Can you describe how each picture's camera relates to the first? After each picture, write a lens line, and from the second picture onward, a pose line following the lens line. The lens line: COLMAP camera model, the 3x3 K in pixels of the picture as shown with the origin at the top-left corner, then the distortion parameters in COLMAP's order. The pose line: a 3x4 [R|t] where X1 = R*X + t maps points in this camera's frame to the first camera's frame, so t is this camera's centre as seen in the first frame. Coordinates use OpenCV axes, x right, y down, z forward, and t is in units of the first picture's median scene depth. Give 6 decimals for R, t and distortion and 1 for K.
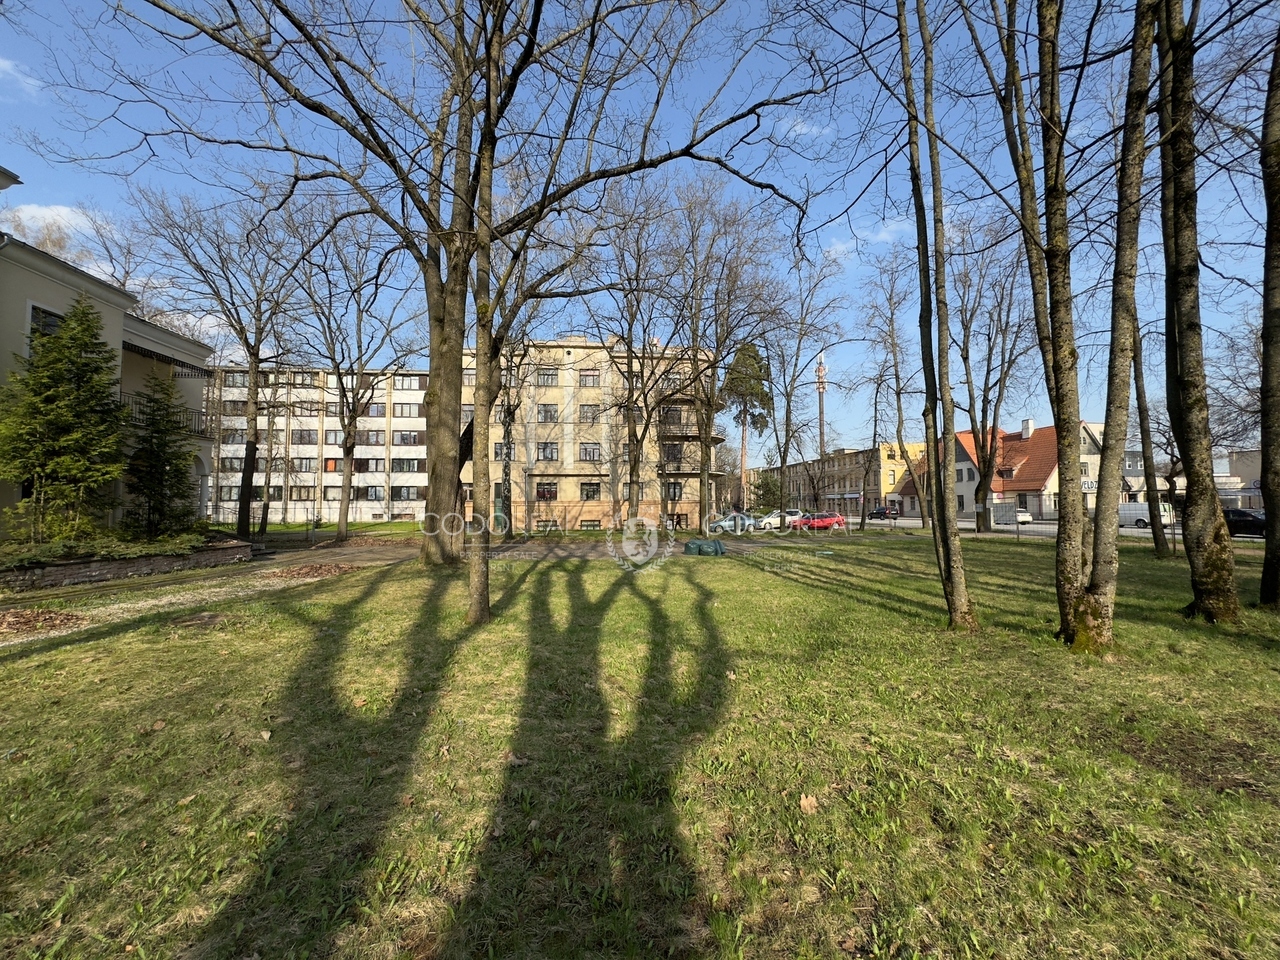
lens RADIAL K [[510.6, 0, 640.0], [0, 510.6, 480.0], [0, 0, 1]] dist [0.000562, -0.000064]
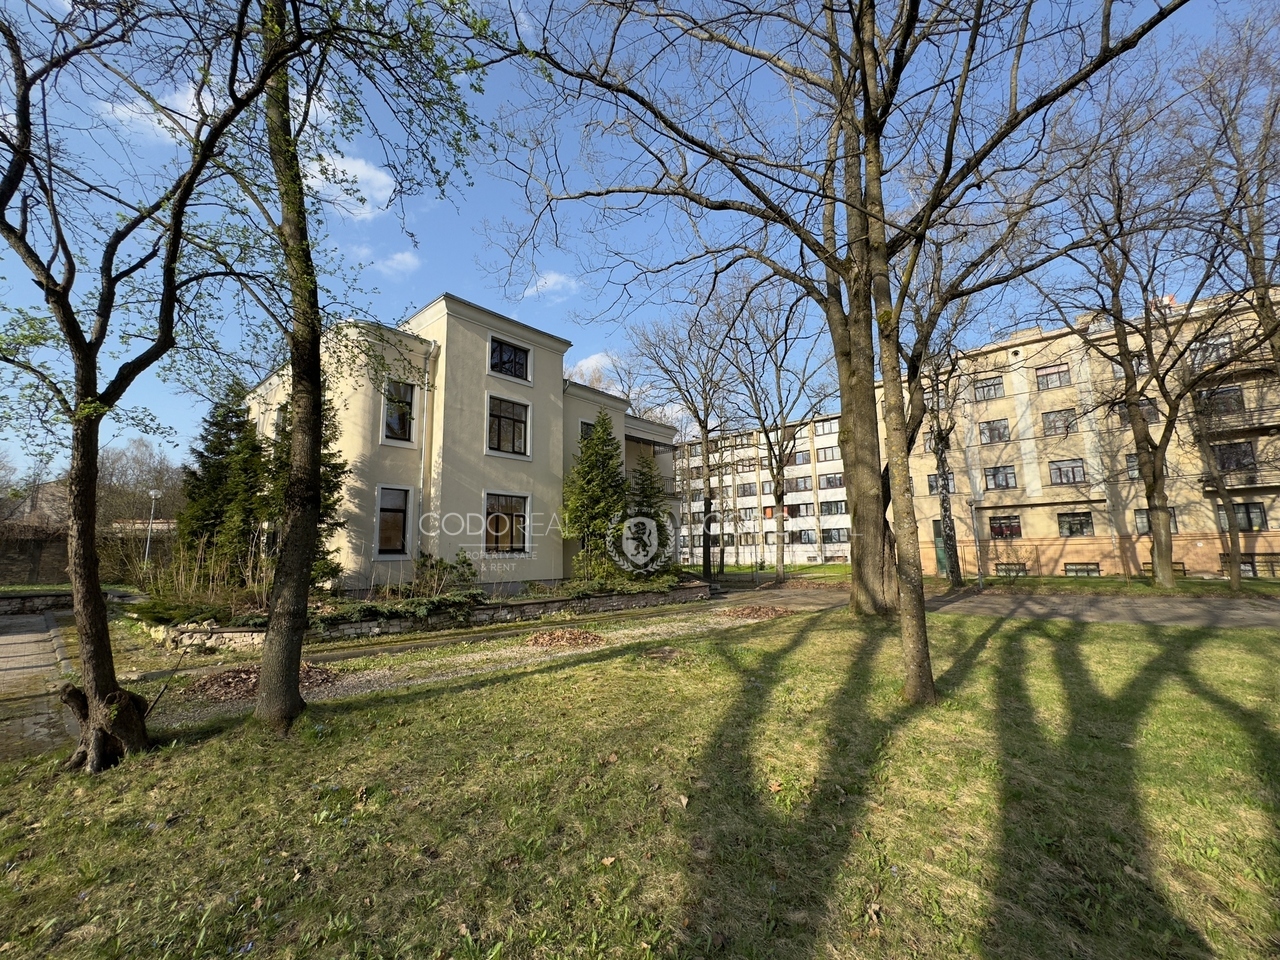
lens RADIAL K [[510.6, 0, 640.0], [0, 510.6, 480.0], [0, 0, 1]] dist [0.000562, -0.000064]
pose [[0.696176, -0.112883, -0.708940, -0.007594], [0.055883, 0.993084, -0.103251, -0.001267], [0.715692, 0.032263, 0.697670, 0.049372]]
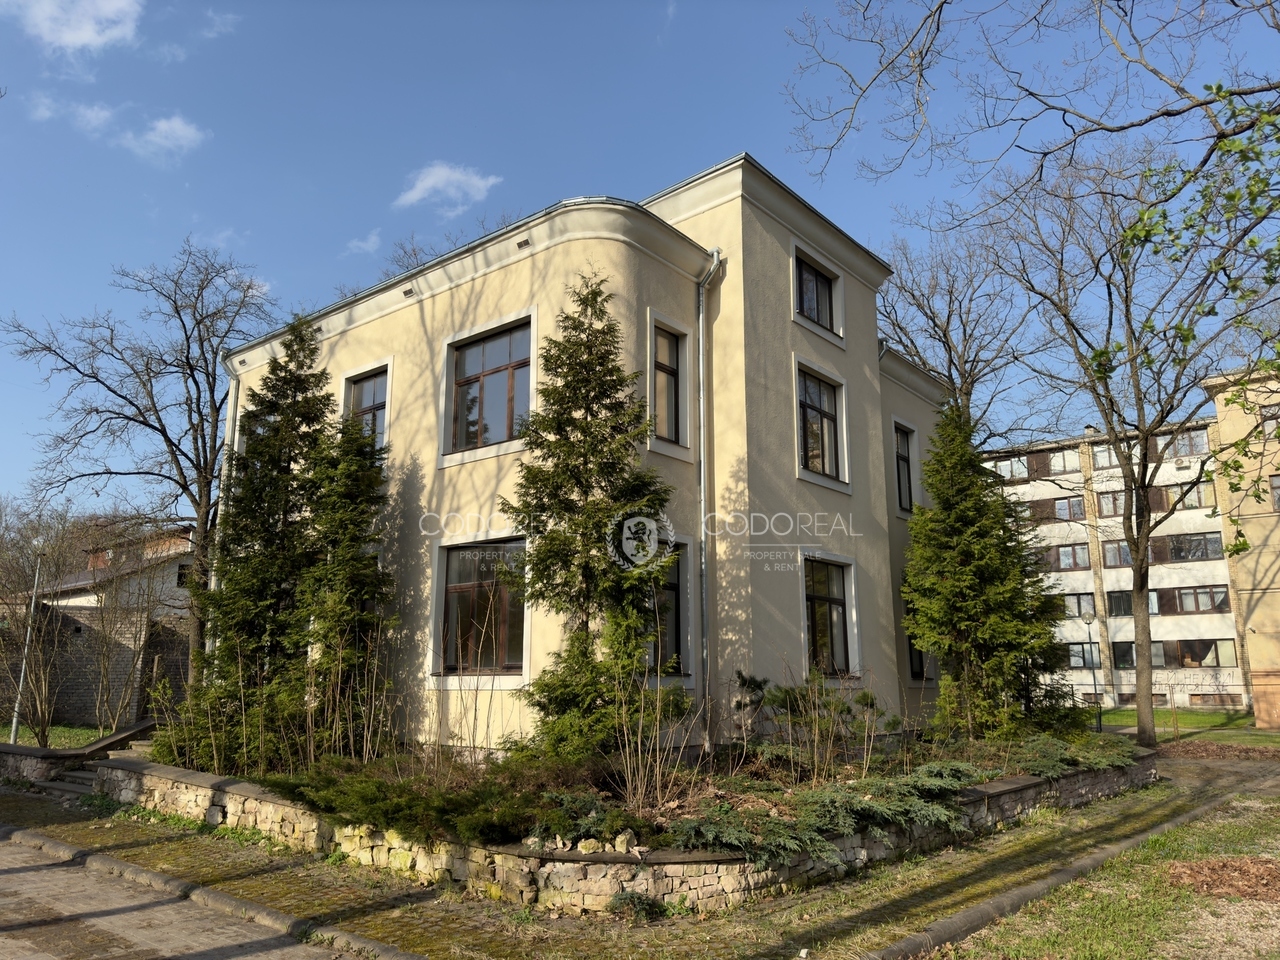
lens RADIAL K [[892.4, 0, 642.7], [0, 892.4, 495.0], [0, 0, 1]] dist [0.135773, -0.210435]
pose [[0.710073, -0.133958, -0.691268, -0.361402], [0.033439, 0.987044, -0.156926, -0.018679], [0.703334, 0.088314, 0.705352, -0.160635]]
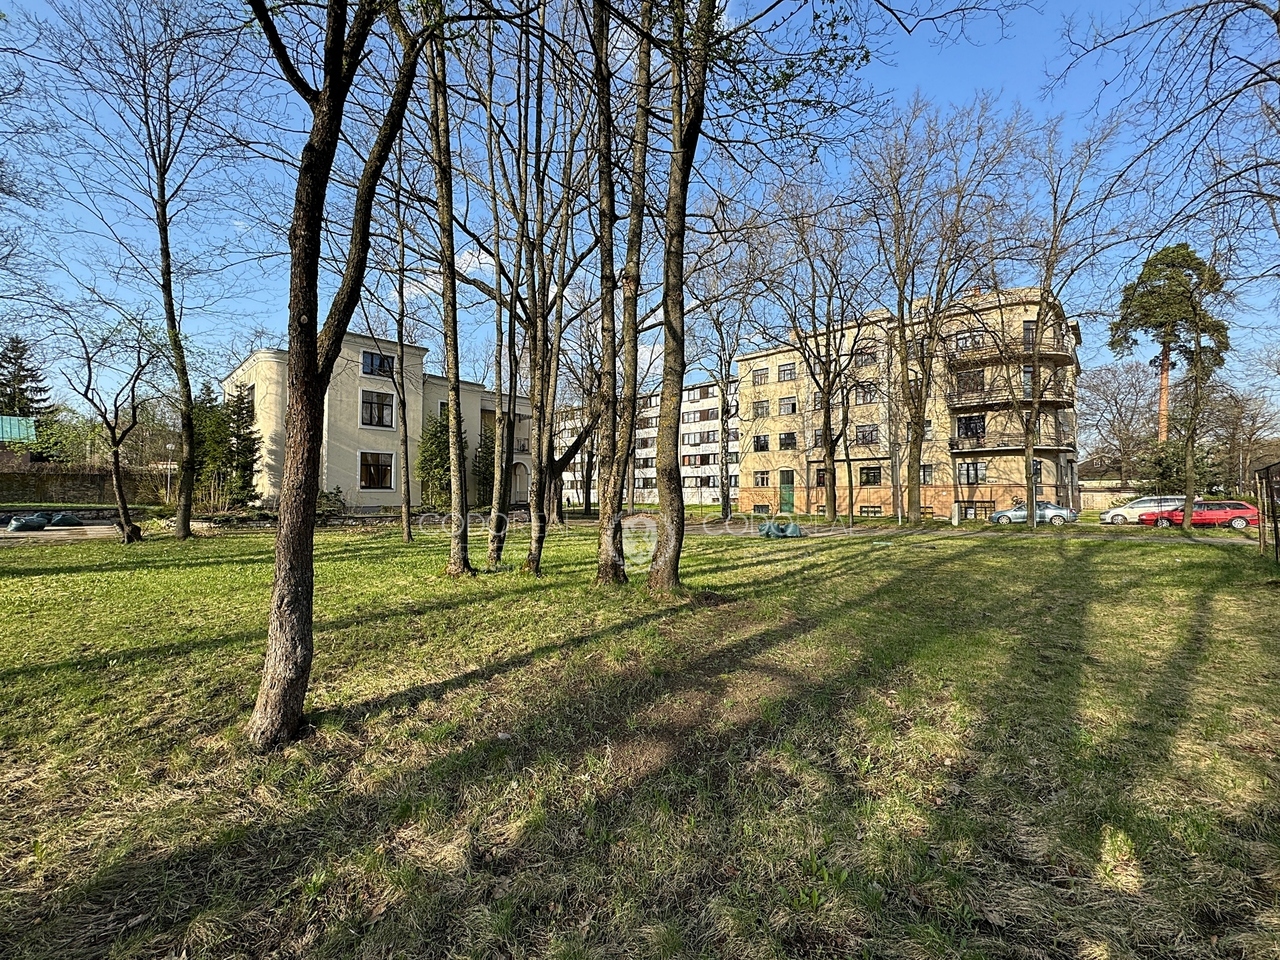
lens RADIAL K [[510.6, 0, 640.0], [0, 510.6, 480.0], [0, 0, 1]] dist [0.000562, -0.000064]
pose [[0.660060, -0.017304, -0.751013, 0.737387], [0.037482, 0.999248, 0.009919, 0.008322], [0.750277, -0.034697, 0.660213, 0.112193]]
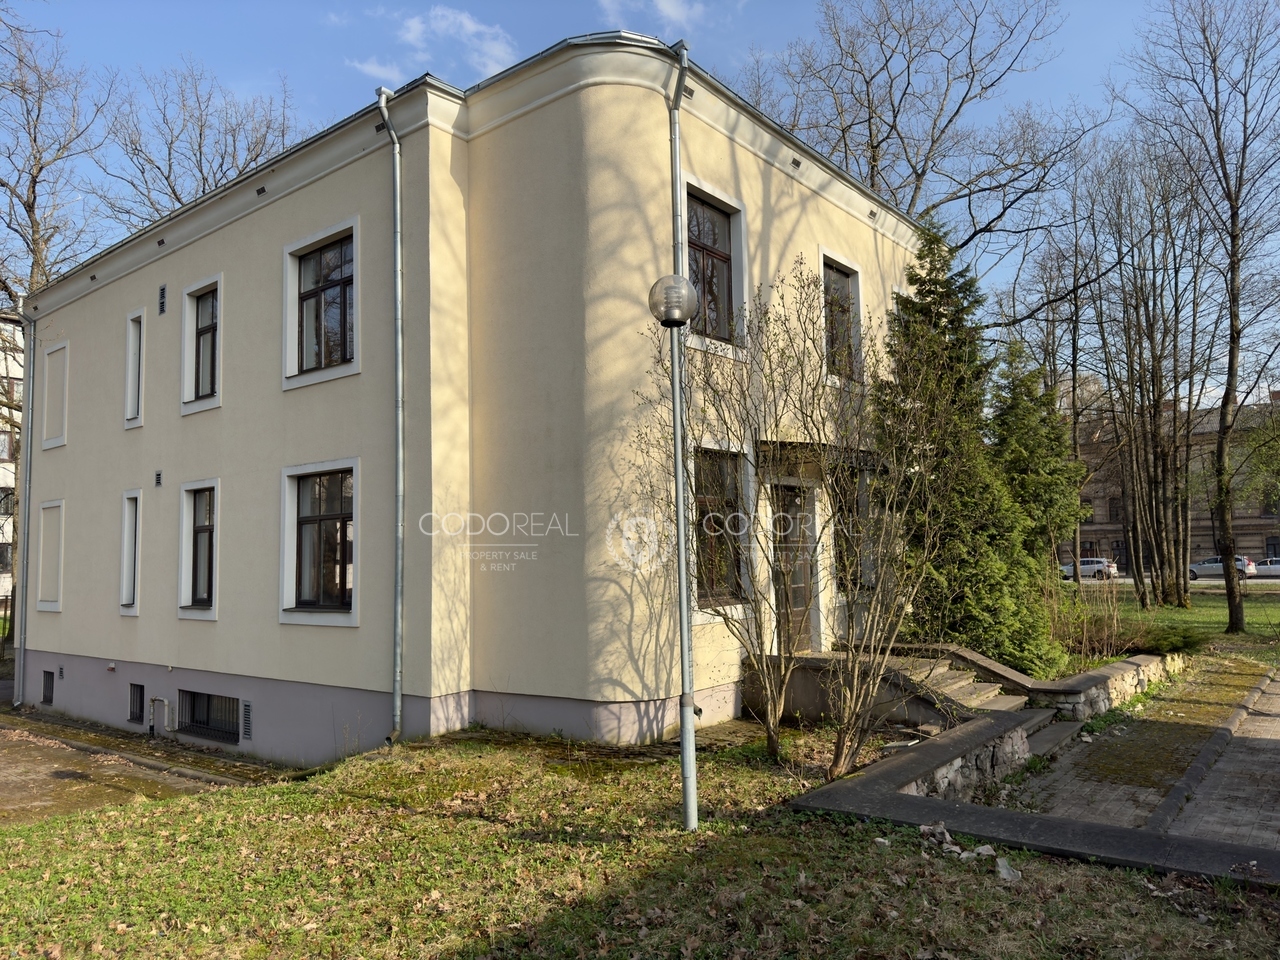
lens RADIAL K [[905.2, 0, 640.0], [0, 905.2, 480.0], [0, 0, 1]] dist [0.054185, -0.063118]
pose [[0.703823, 0.047787, 0.708766, -1.744290], [-0.020986, 0.998698, -0.046495, -0.050936], [-0.710066, 0.017850, 0.703909, -0.175446]]
